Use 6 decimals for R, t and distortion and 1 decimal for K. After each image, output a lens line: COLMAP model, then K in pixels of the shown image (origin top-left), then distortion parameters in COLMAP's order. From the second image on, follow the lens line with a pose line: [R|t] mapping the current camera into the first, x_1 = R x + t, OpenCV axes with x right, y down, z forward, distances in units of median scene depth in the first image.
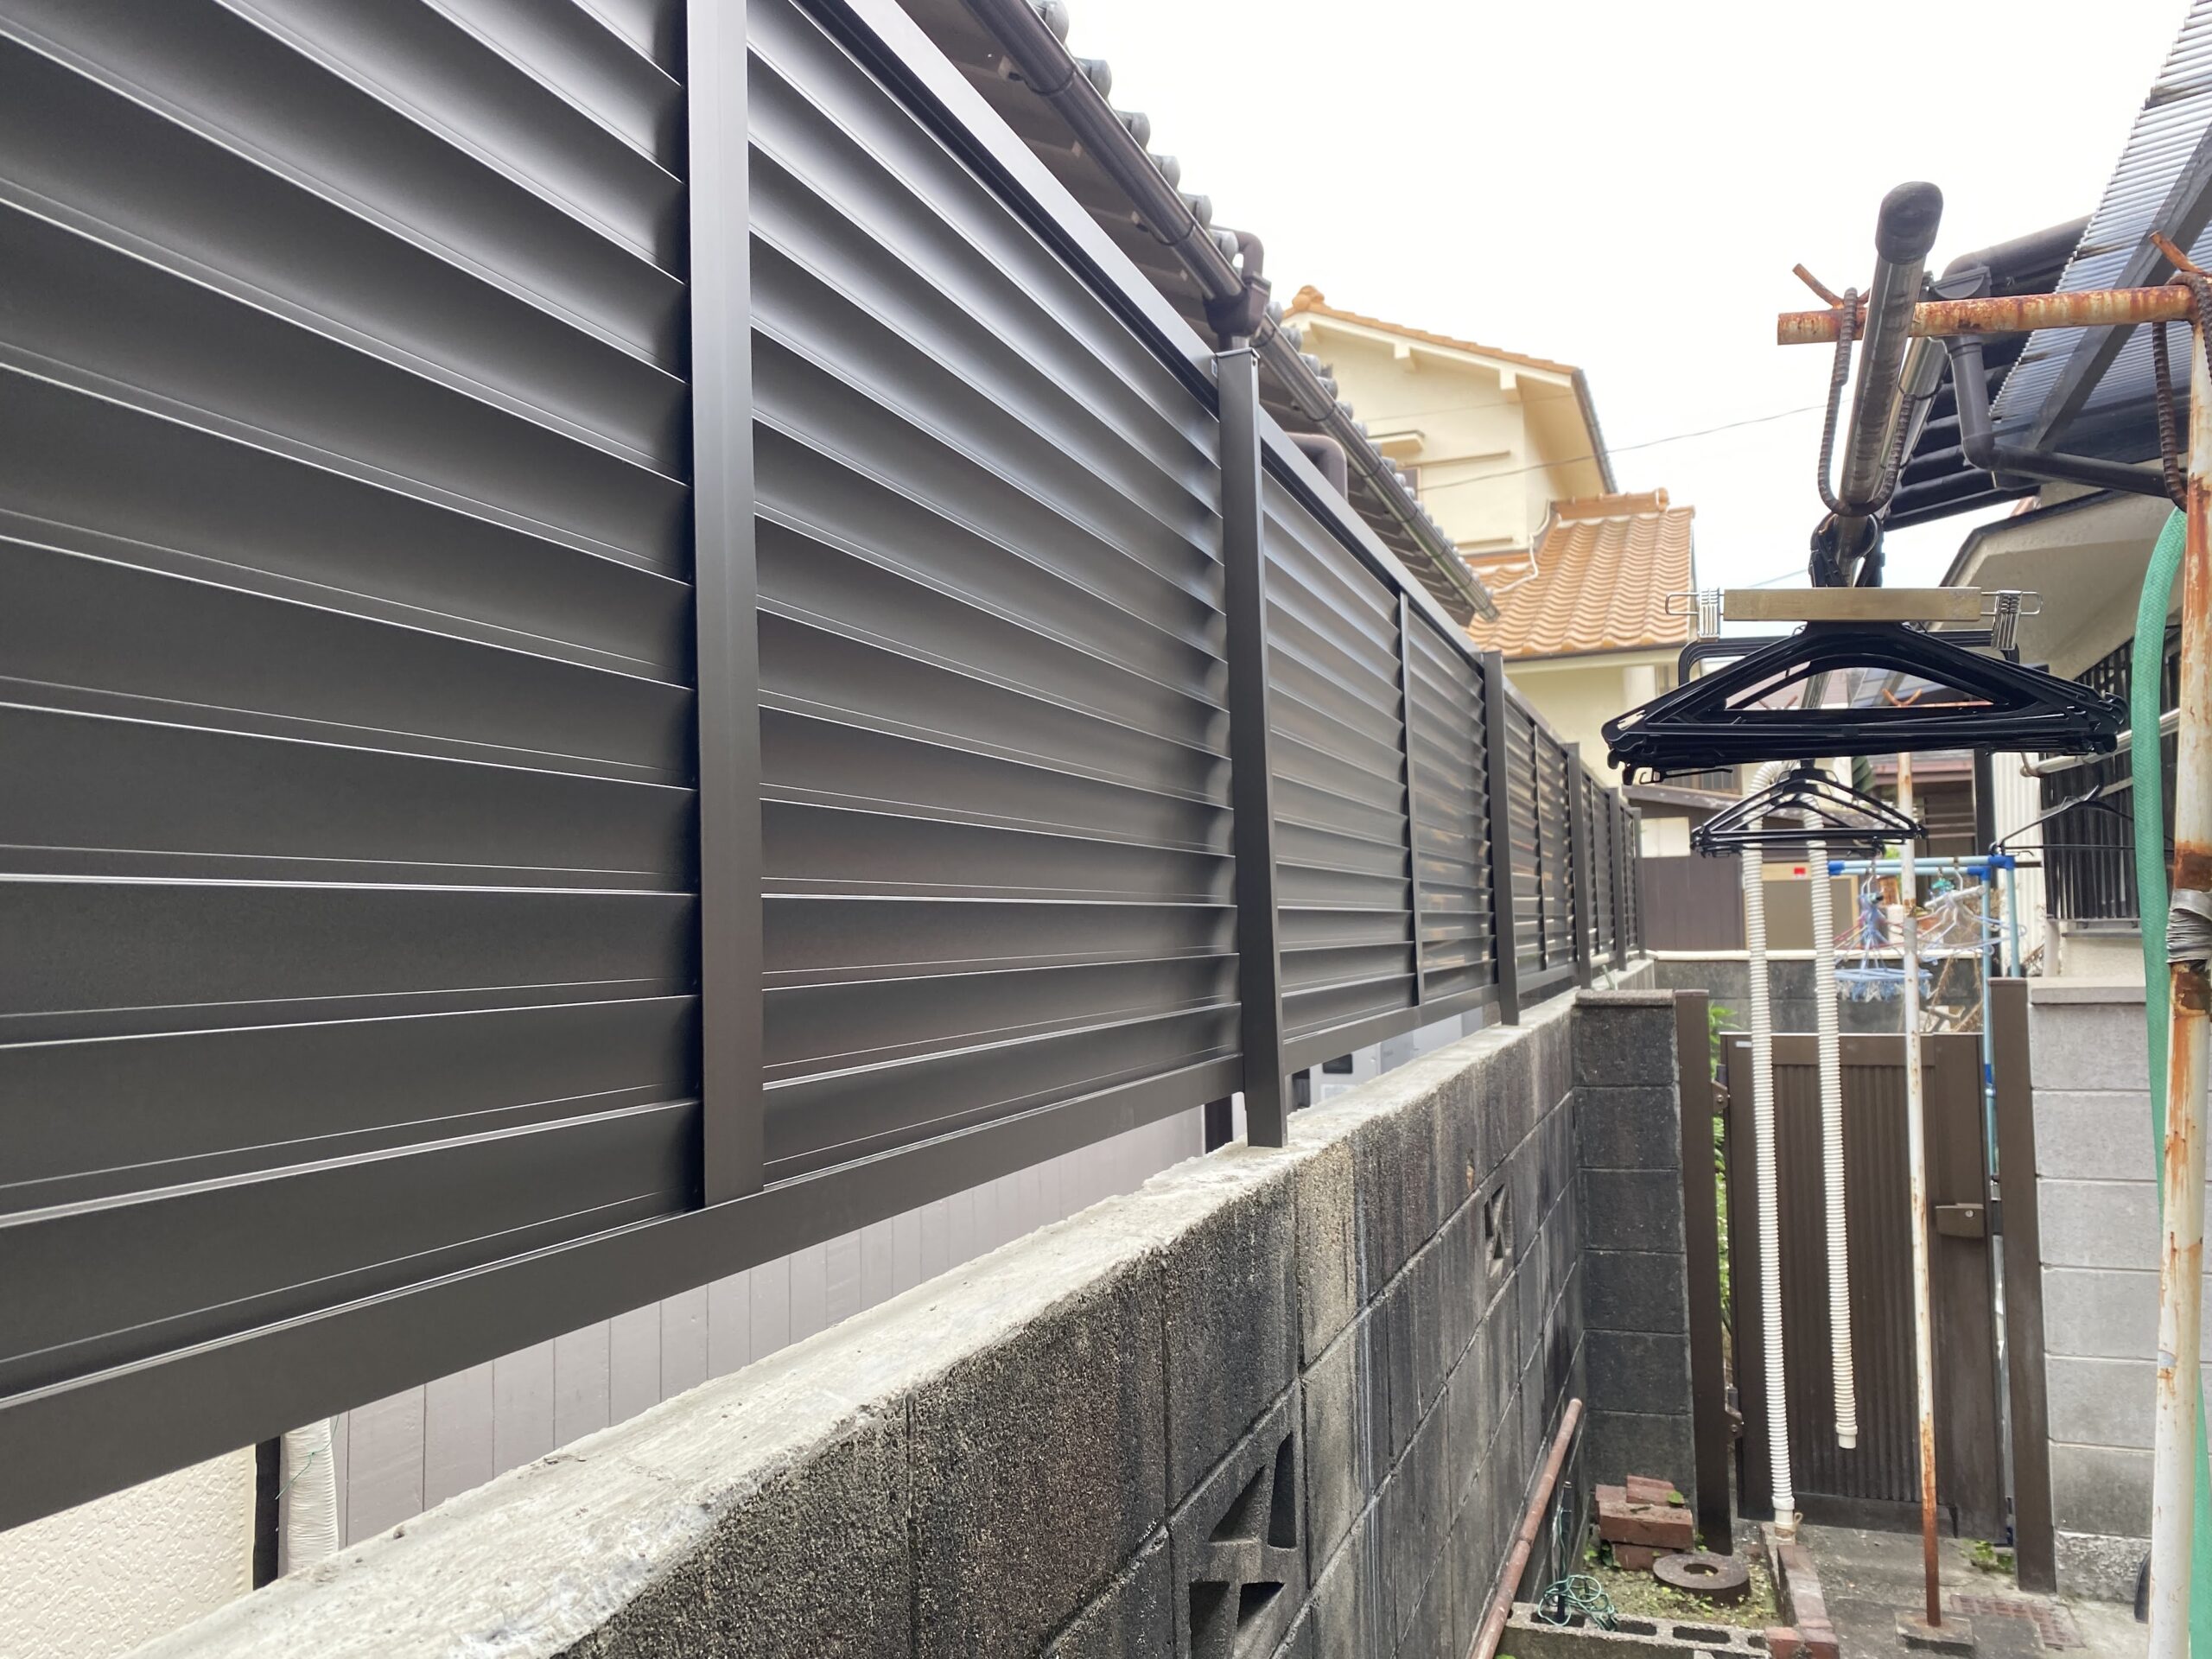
lens RADIAL K [[1751.1, 0, 1069.6], [0, 1751.1, 856.3], [0, 0, 1]] dist [-0.011992, 0.054534]
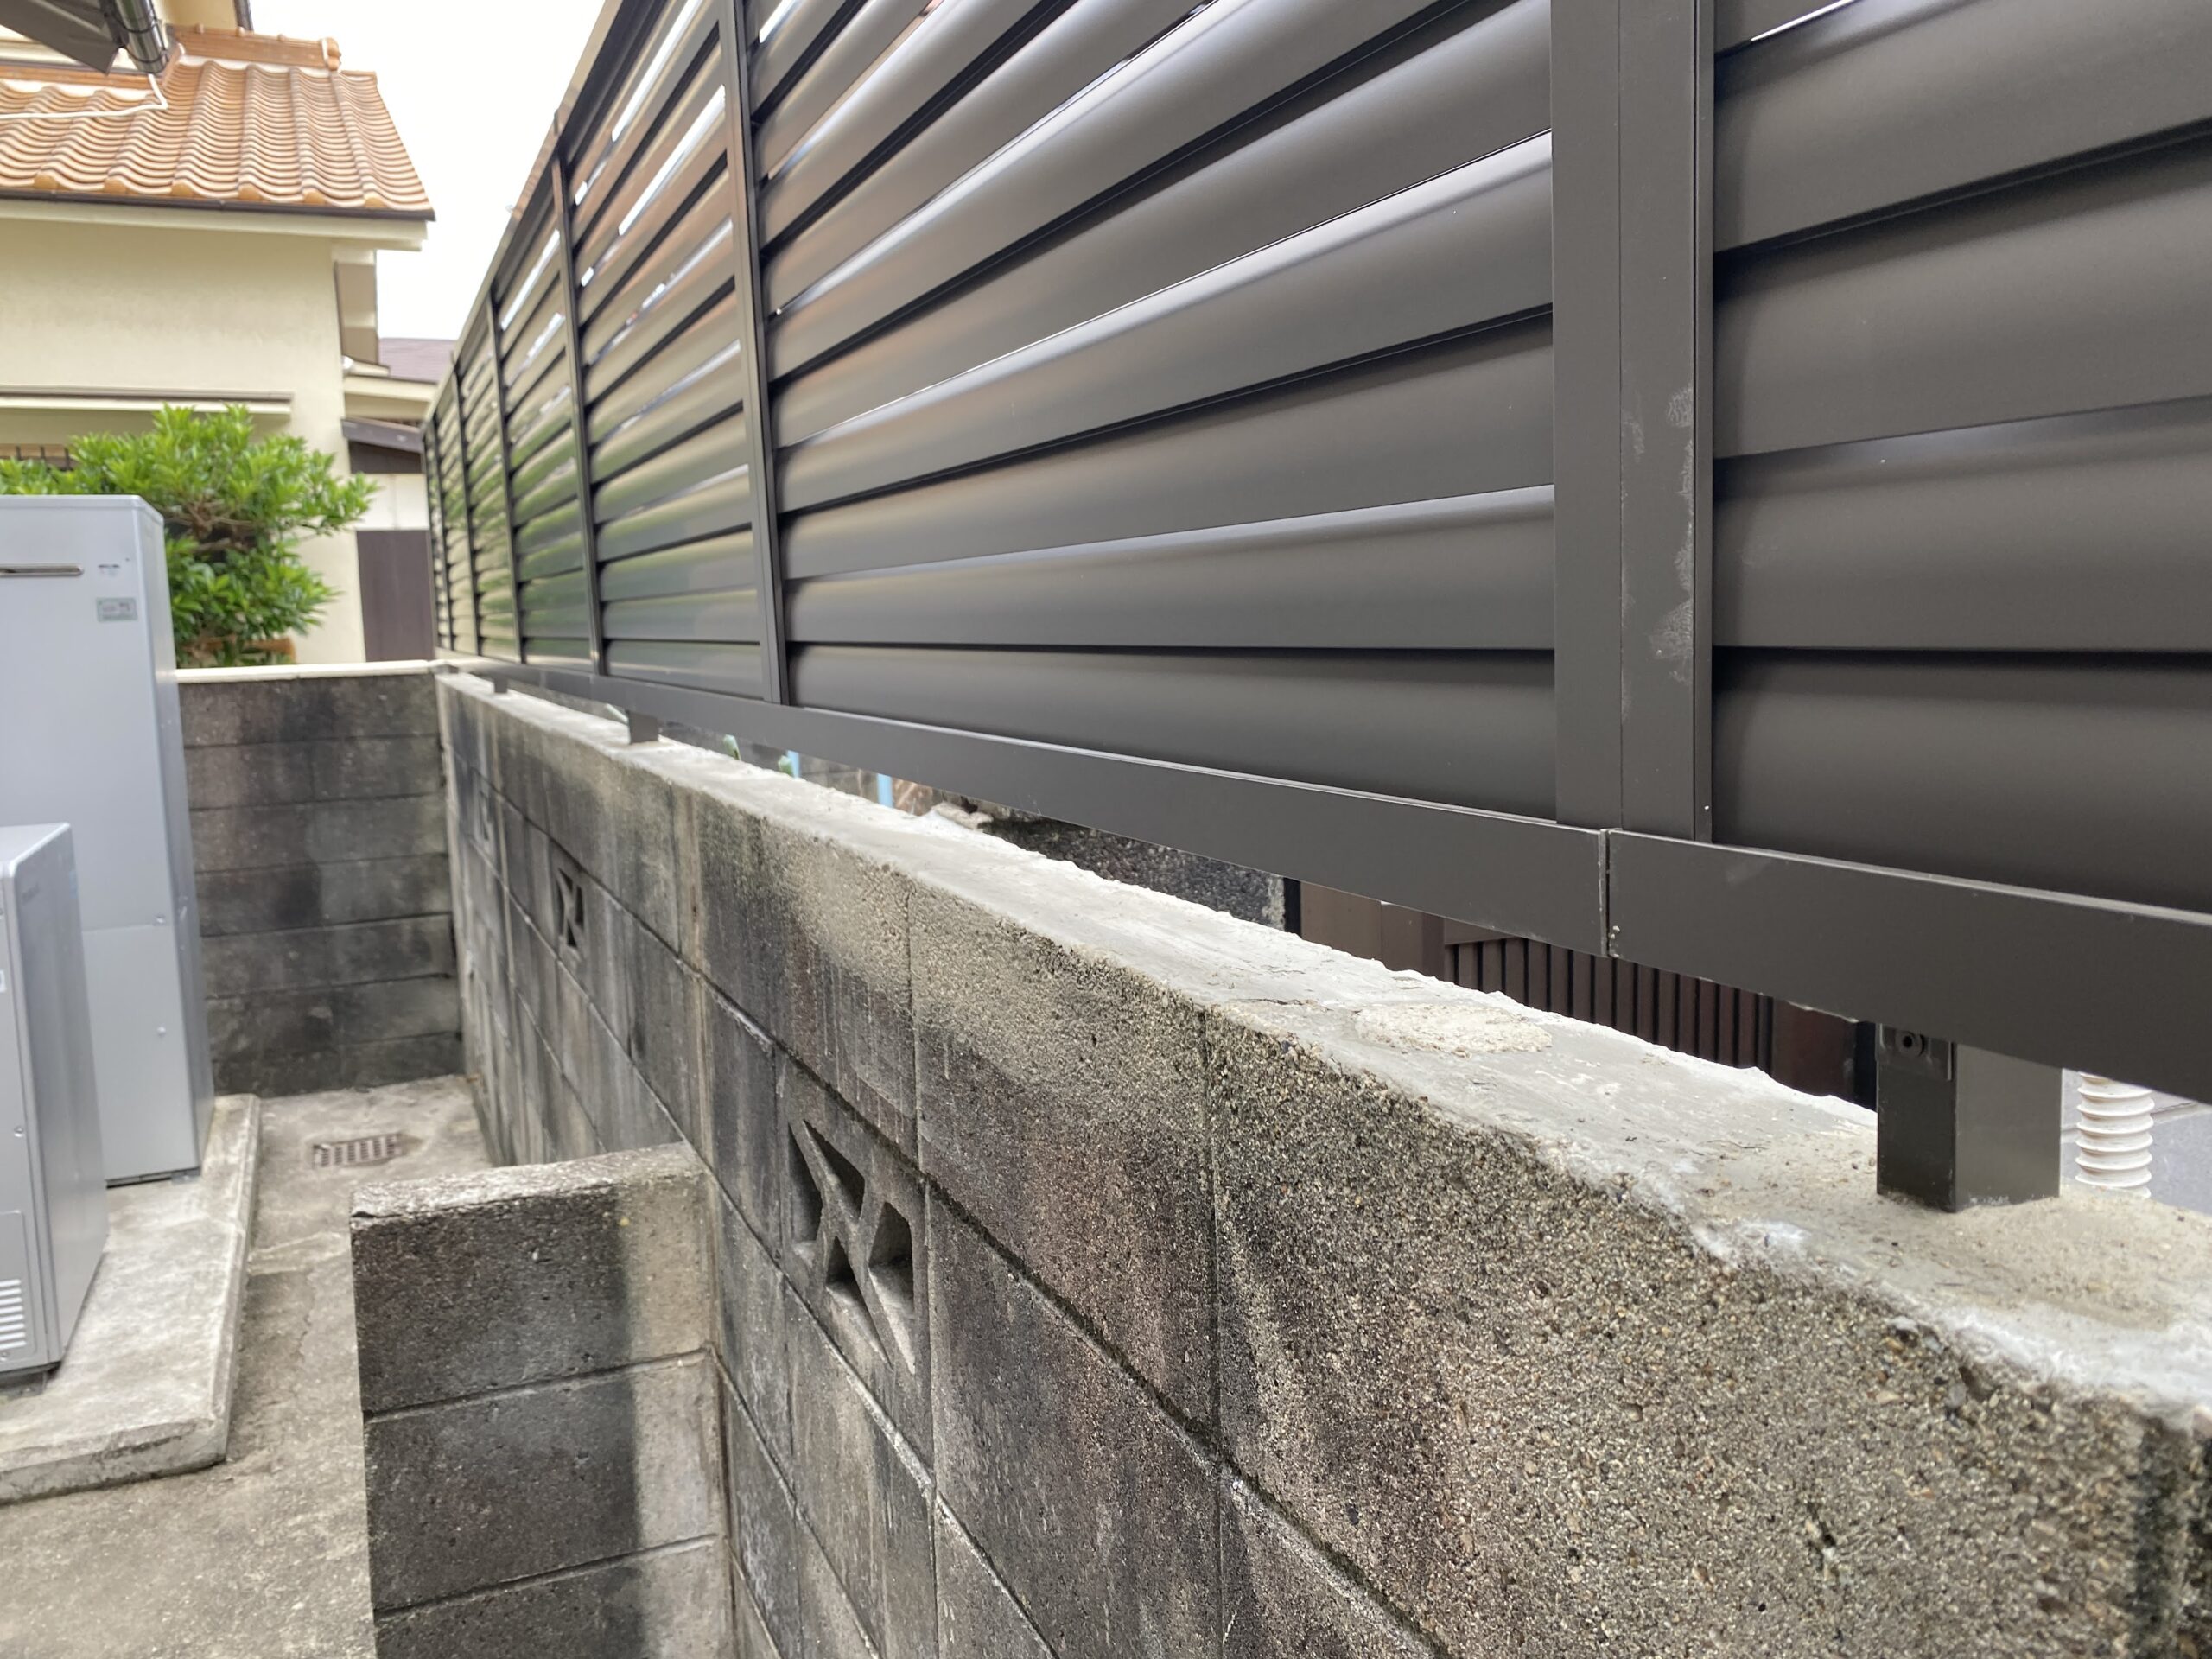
lens RADIAL K [[1761.6, 0, 1082.2], [0, 1761.6, 834.8], [0, 0, 1]] dist [0.002769, 0.006112]
pose [[0.723965, -0.084338, 0.684662, 0.031148], [-0.018387, 0.989787, 0.141367, 0.013637], [-0.689591, -0.114934, 0.715020, 0.227500]]
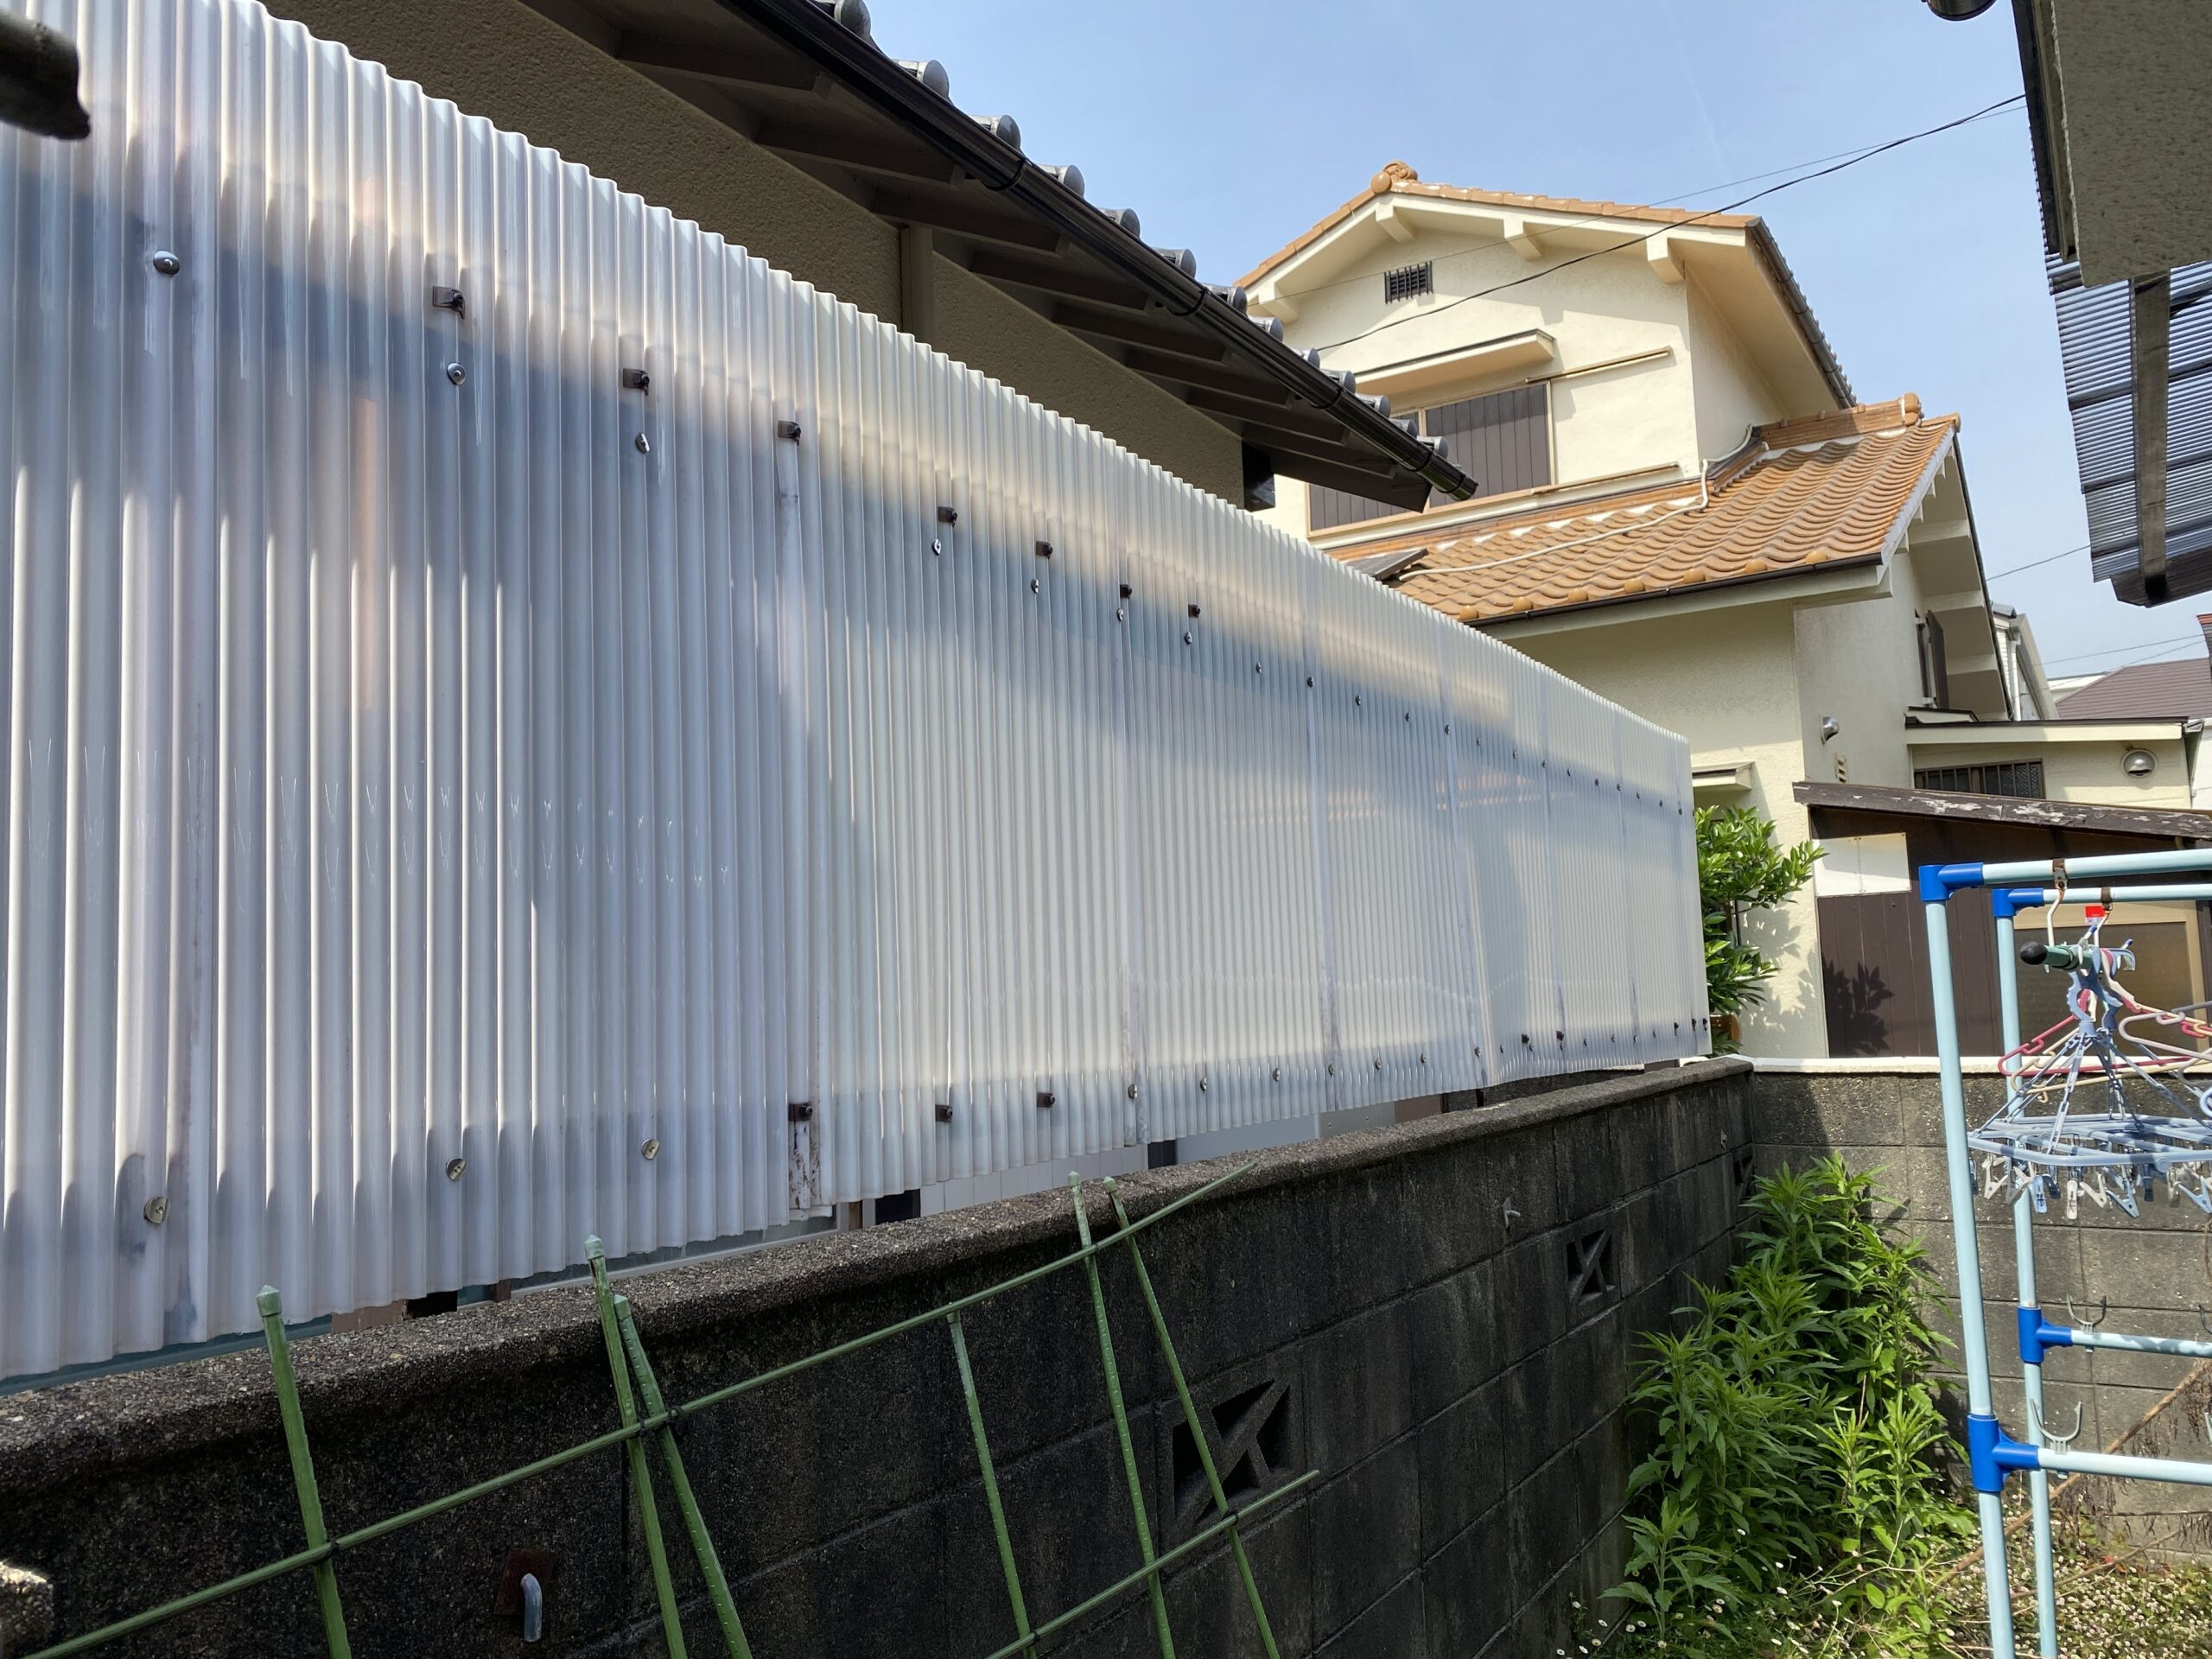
lens RADIAL K [[1761.6, 0, 1082.2], [0, 1761.6, 834.8], [0, 0, 1]] dist [0.002769, 0.006112]
pose [[0.983484, -0.033393, -0.177890, 0.136057], [0.023792, 0.998157, -0.055834, 0.006380], [0.179426, 0.050679, 0.982465, 0.246888]]
